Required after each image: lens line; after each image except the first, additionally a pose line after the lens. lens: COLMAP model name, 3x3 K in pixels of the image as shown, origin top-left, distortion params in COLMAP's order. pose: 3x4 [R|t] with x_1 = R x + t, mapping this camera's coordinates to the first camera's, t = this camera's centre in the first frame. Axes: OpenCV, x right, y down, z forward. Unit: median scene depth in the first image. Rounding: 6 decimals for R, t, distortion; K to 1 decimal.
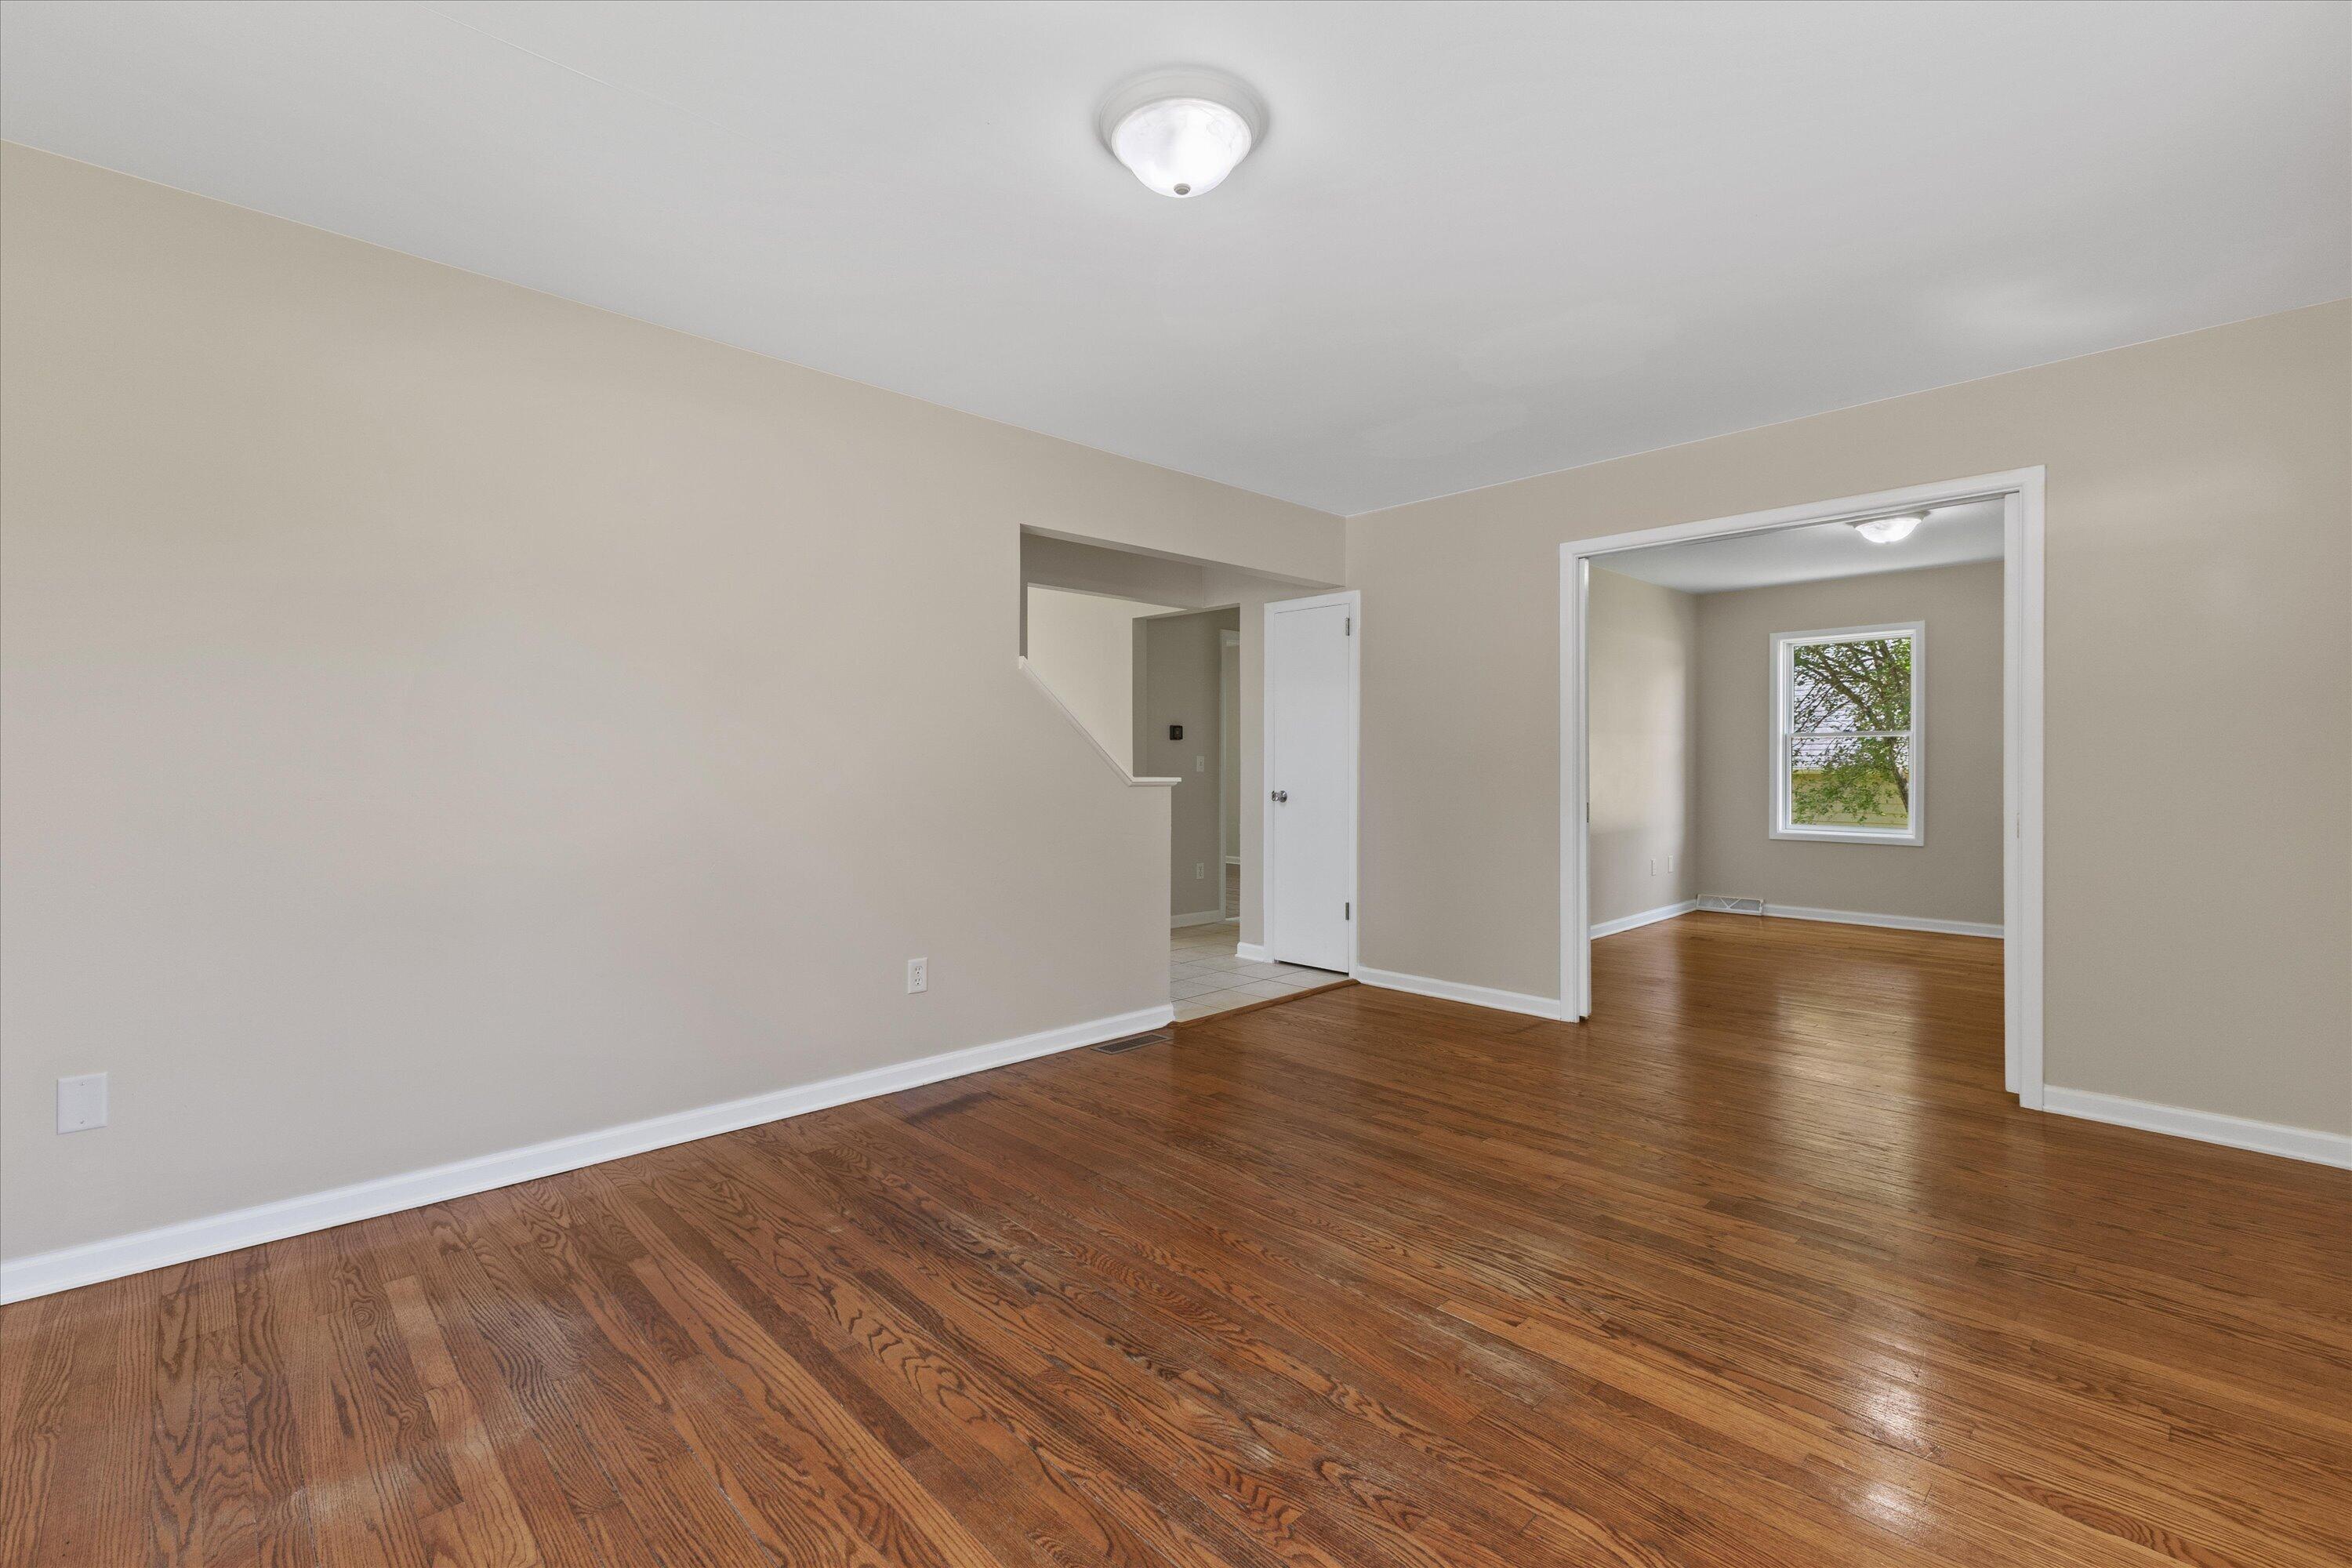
lens RADIAL K [[1018.0, 0, 1173.9], [0, 1018.0, 774.8], [0, 0, 1]] dist [0.012991, -0.002012]
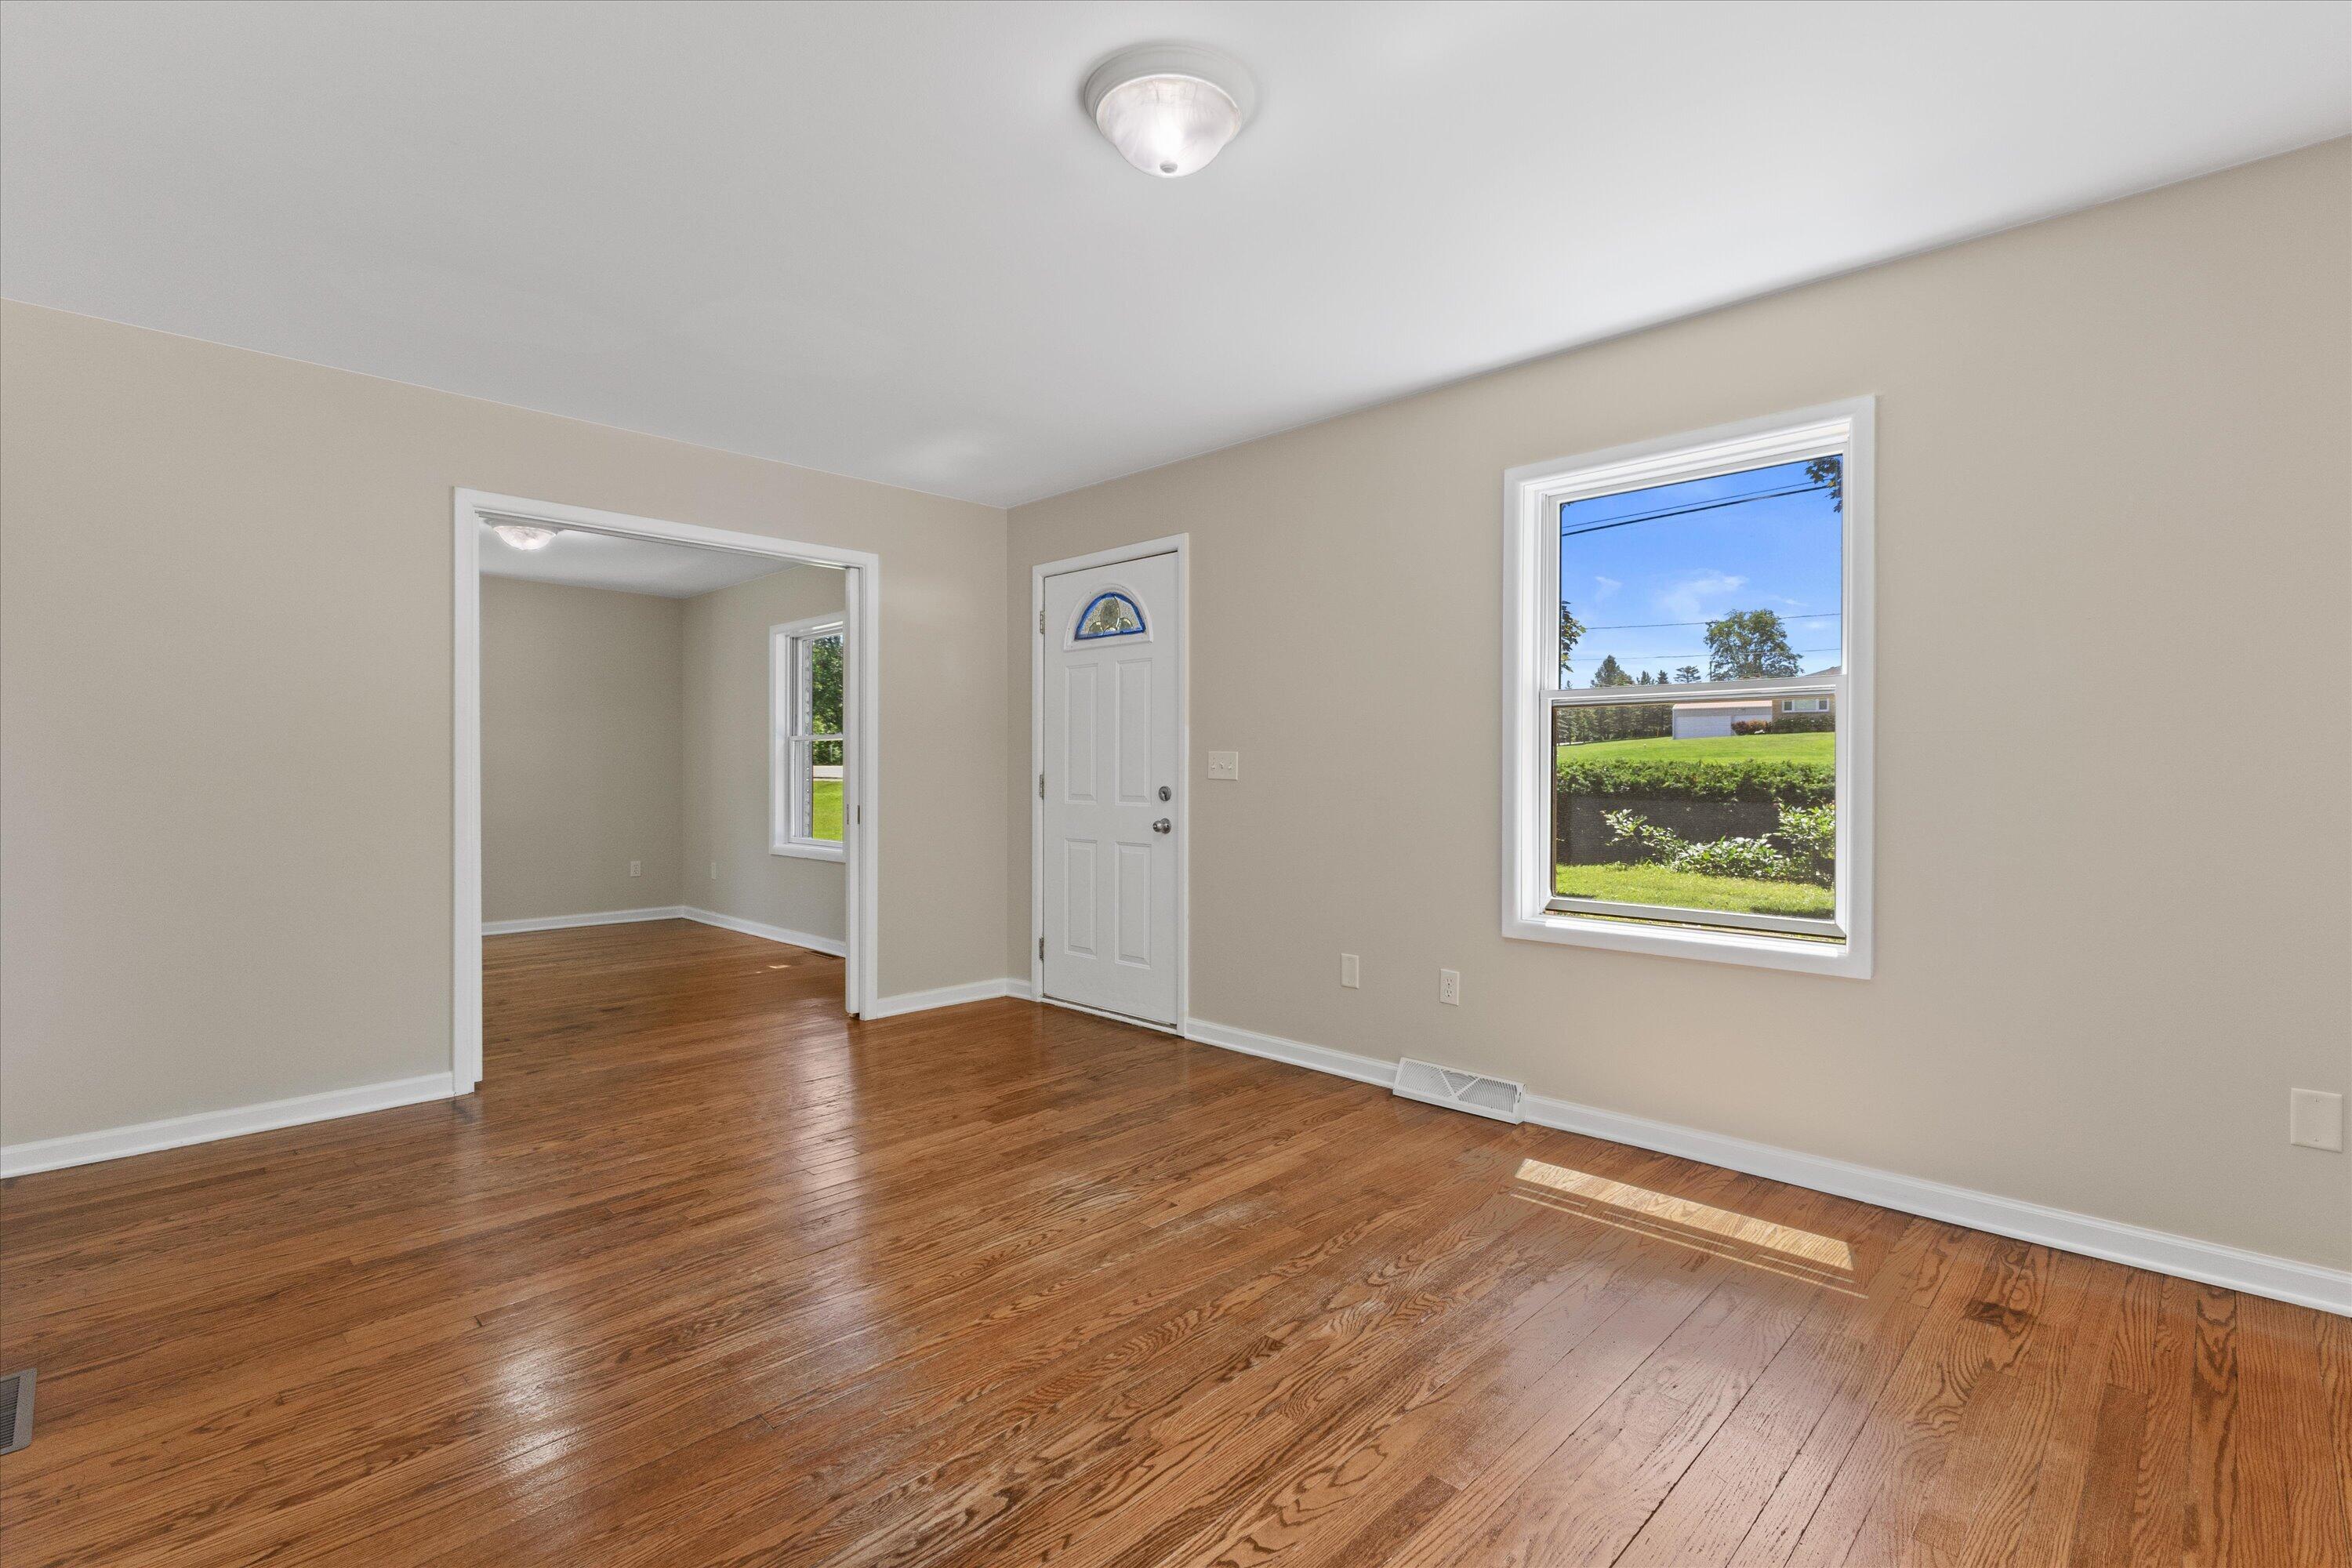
lens RADIAL K [[1078.5, 0, 1176.5], [0, 1078.5, 776.4], [0, 0, 1]] dist [0.002812, 0.001191]
pose [[-0.027104, -0.003777, 0.999625, -0.920471], [0.010074, 0.999941, 0.004052, -0.003632], [-0.999582, 0.010180, -0.027064, 0.934582]]
